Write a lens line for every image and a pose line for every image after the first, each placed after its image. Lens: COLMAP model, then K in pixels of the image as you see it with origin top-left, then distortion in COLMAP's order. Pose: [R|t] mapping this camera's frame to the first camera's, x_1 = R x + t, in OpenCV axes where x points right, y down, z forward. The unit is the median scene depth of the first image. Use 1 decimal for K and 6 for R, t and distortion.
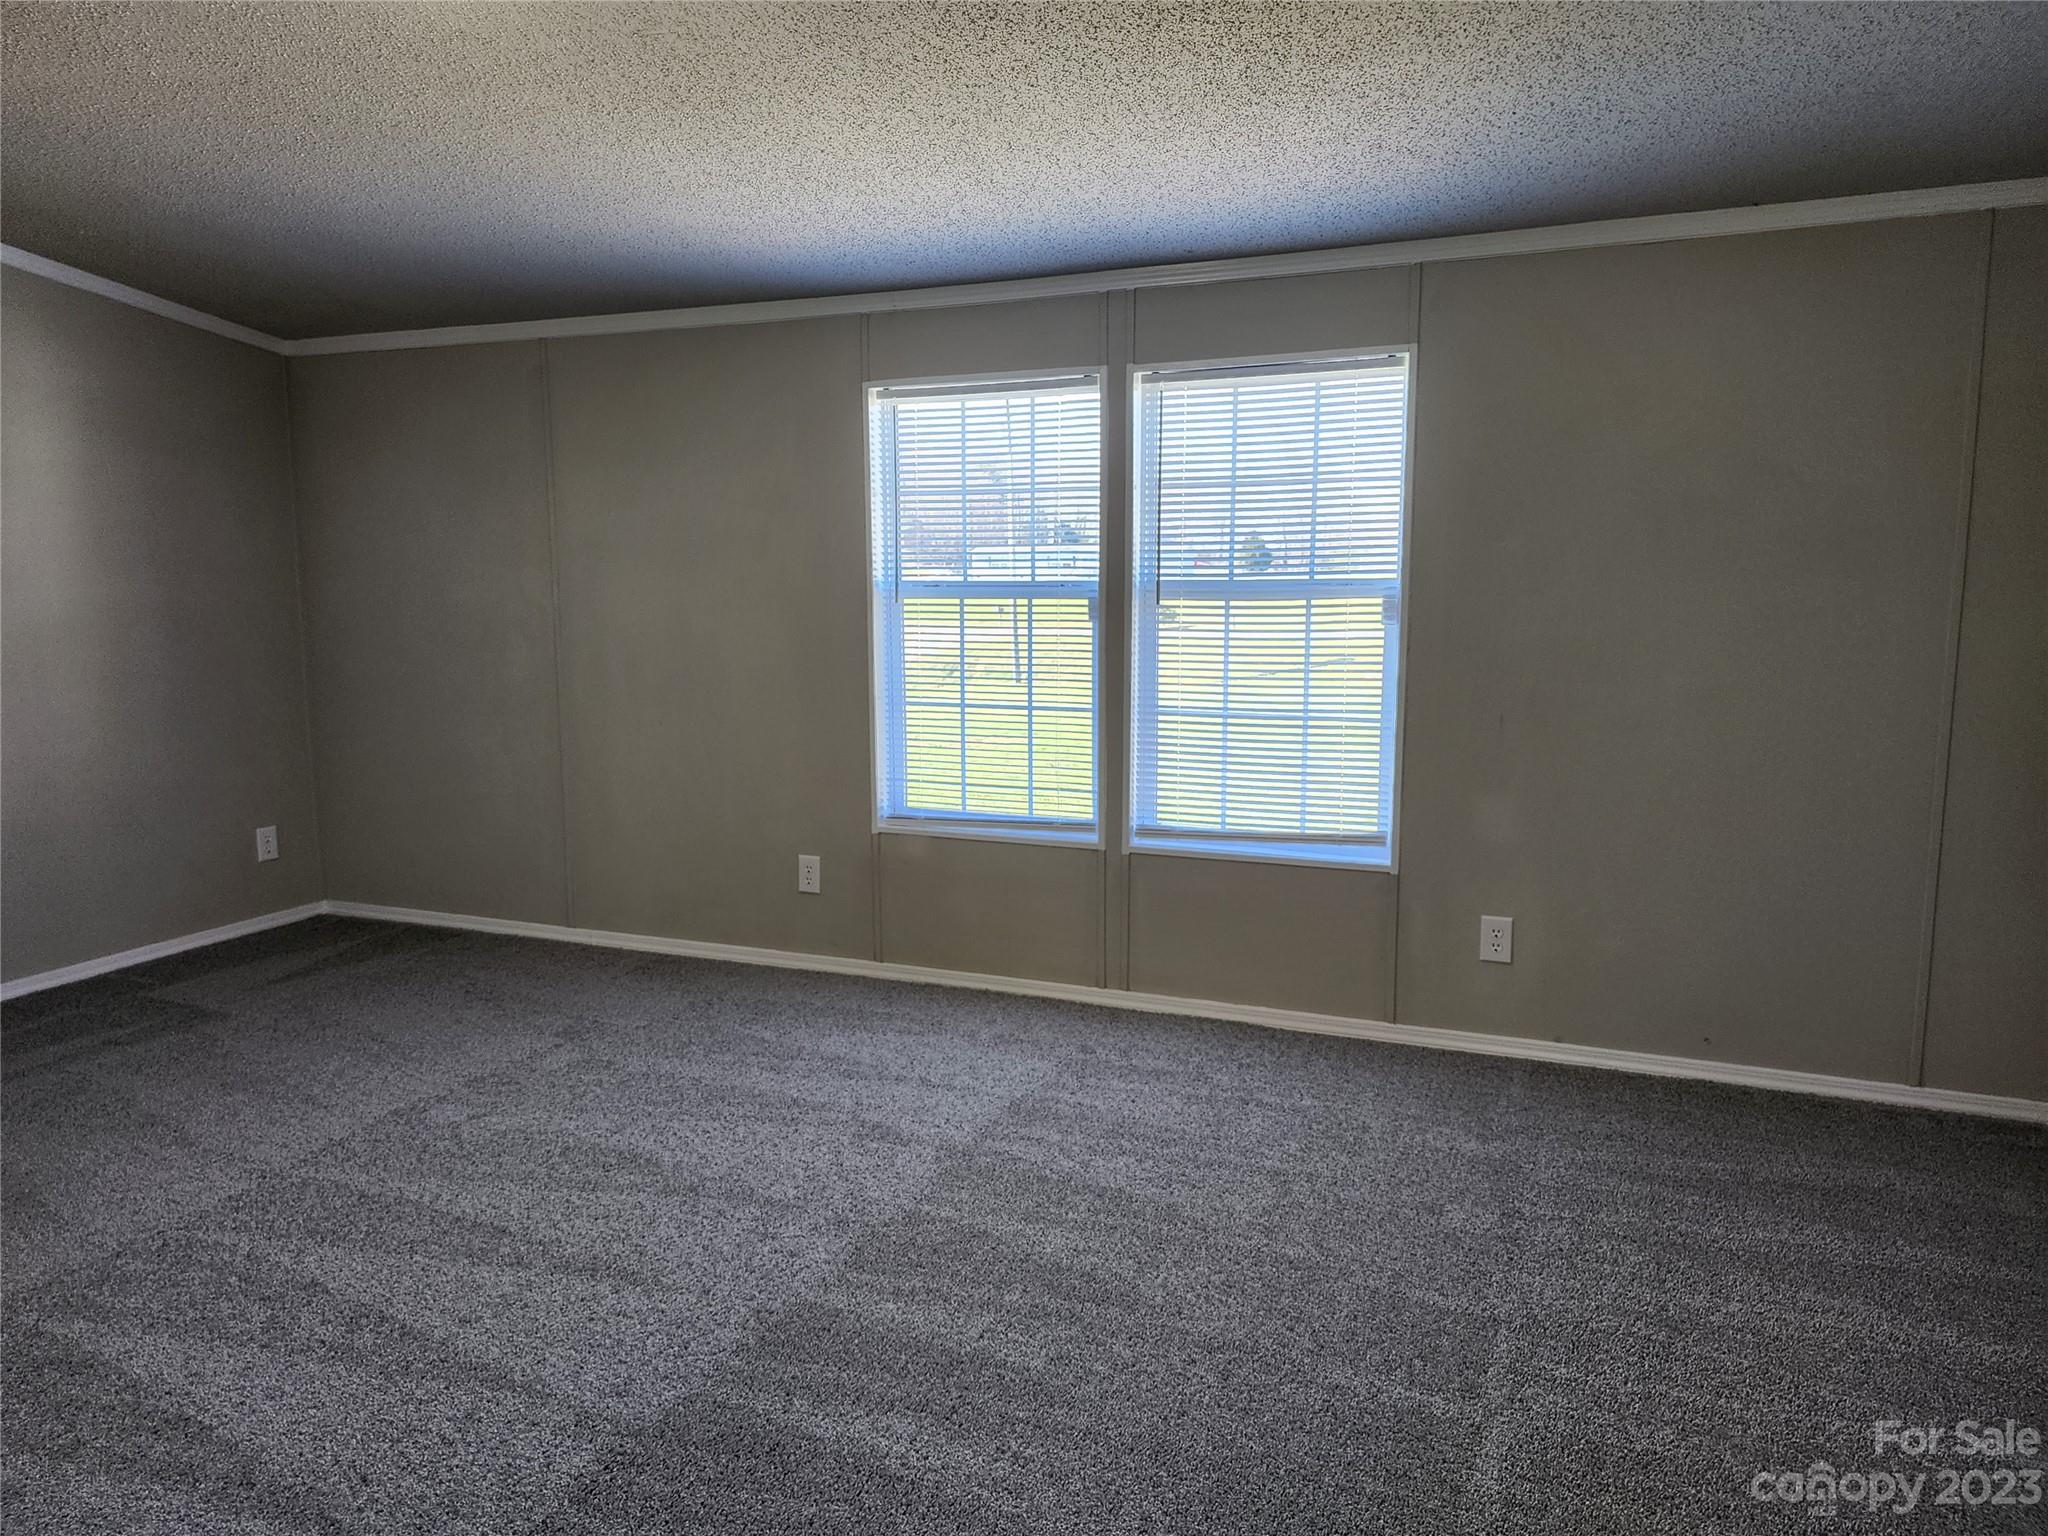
lens RADIAL K [[1359.7, 0, 1019.7], [0, 1359.7, 759.7], [0, 0, 1]] dist [0.029066, -0.010740]
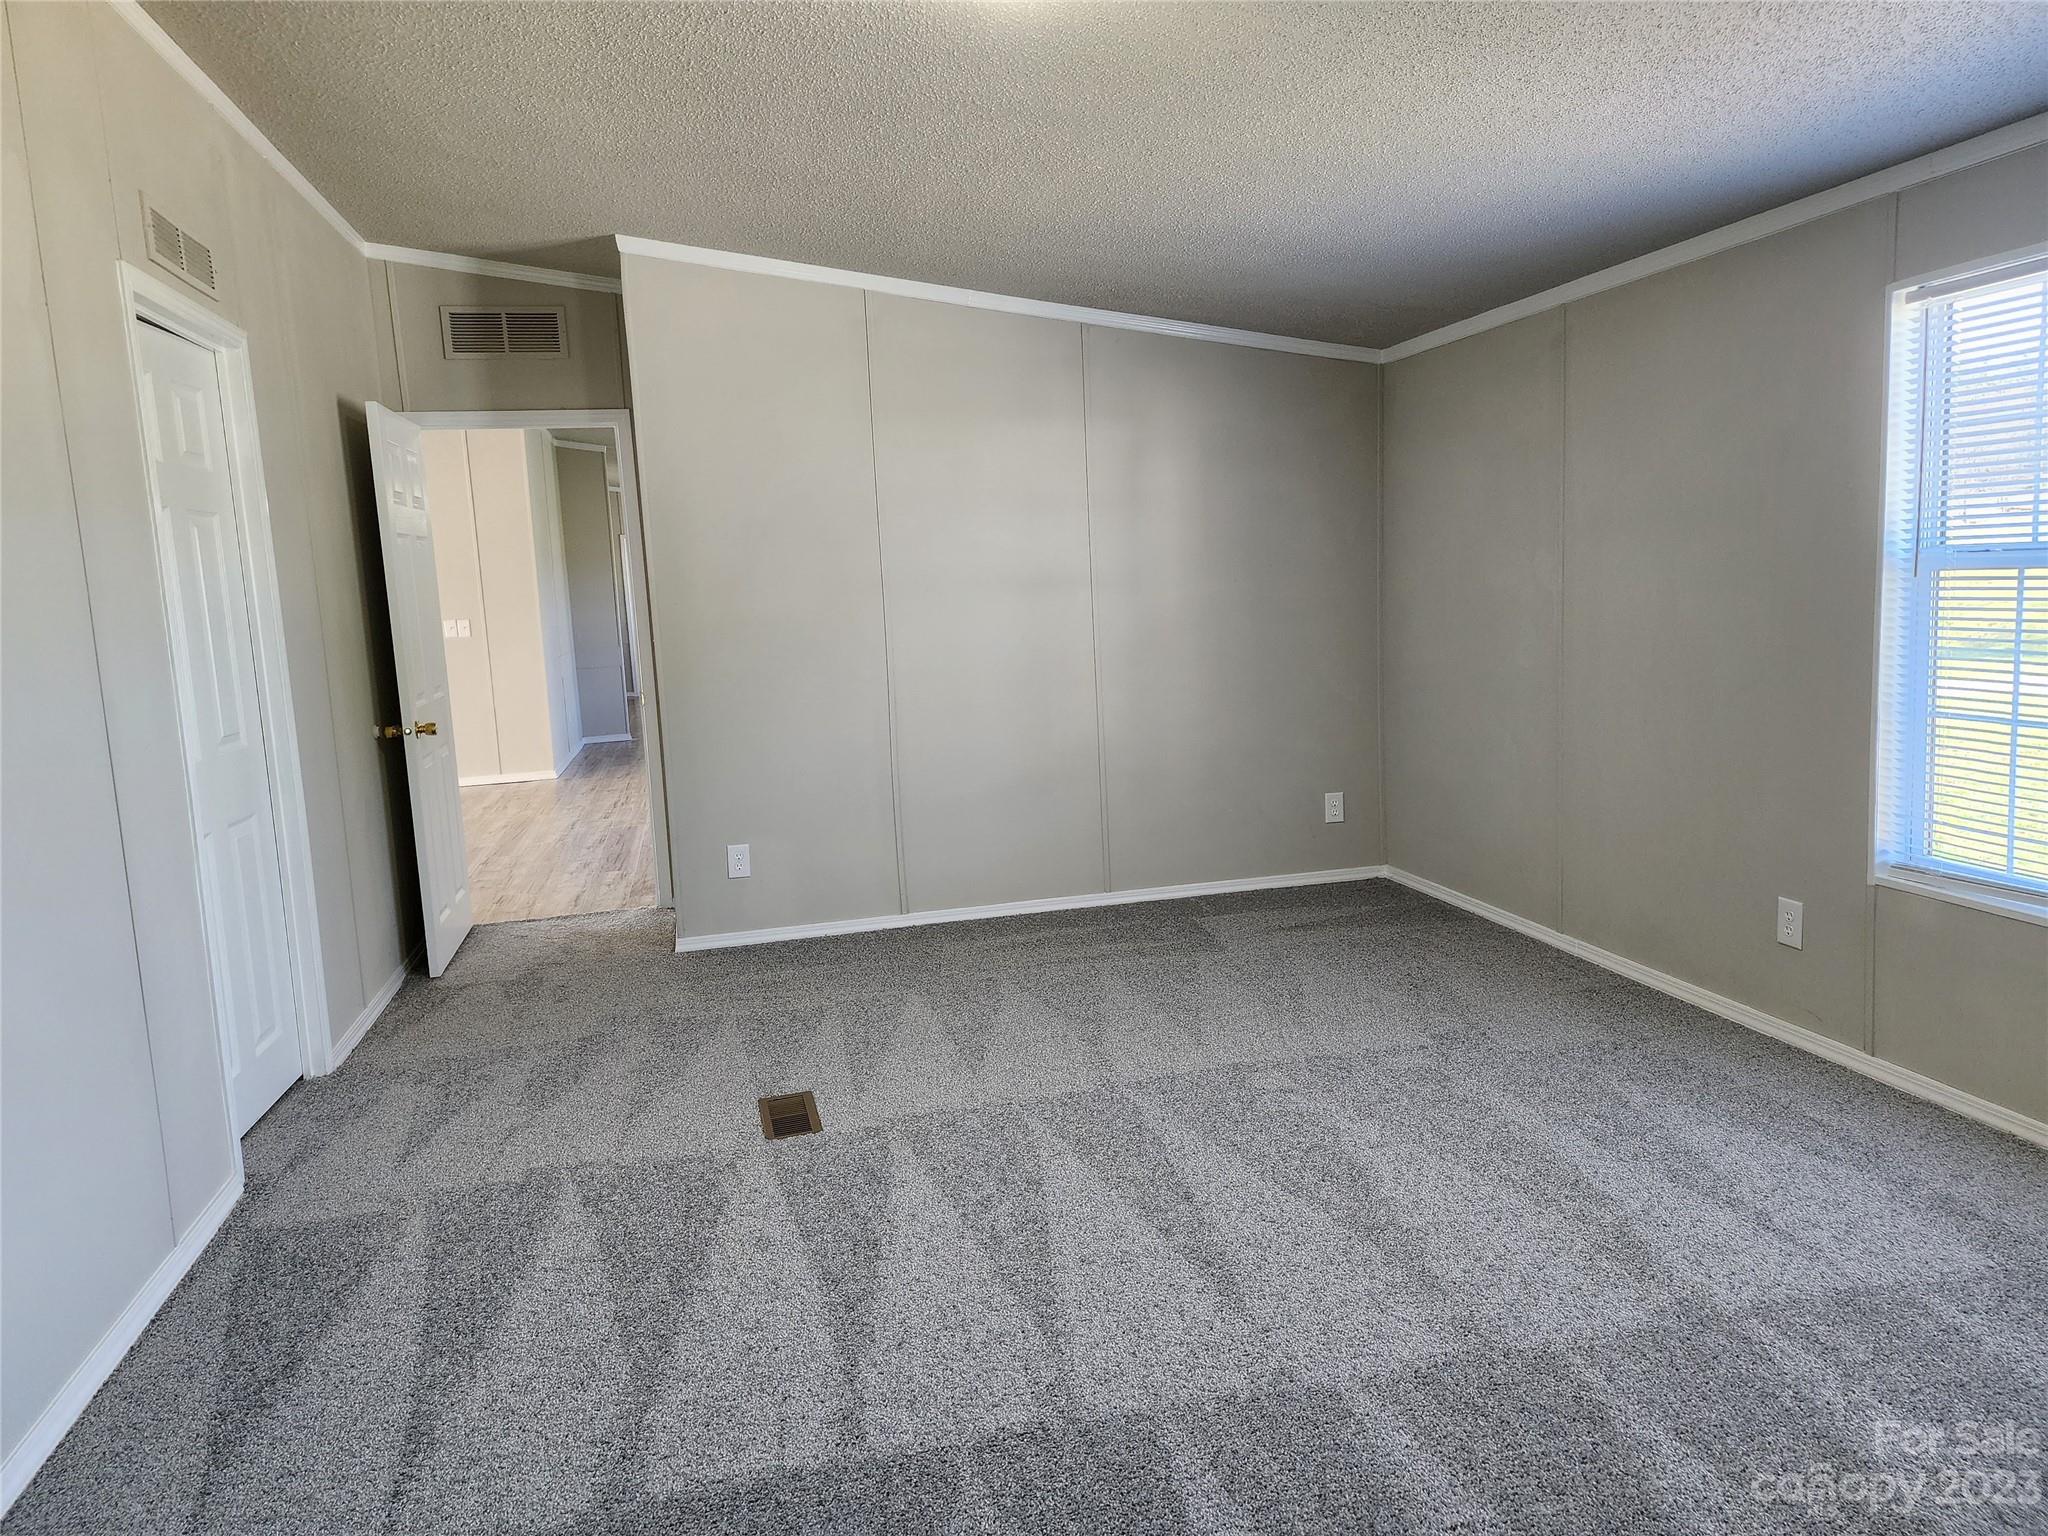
lens RADIAL K [[1359.7, 0, 1040.7], [0, 1359.7, 742.0], [0, 0, 1]] dist [0.029066, -0.010740]
pose [[0.581705, 0.073070, -0.810111, 0.259167], [-0.067506, 0.996858, 0.041440, -0.026964], [0.810594, 0.030582, 0.584810, 0.195651]]
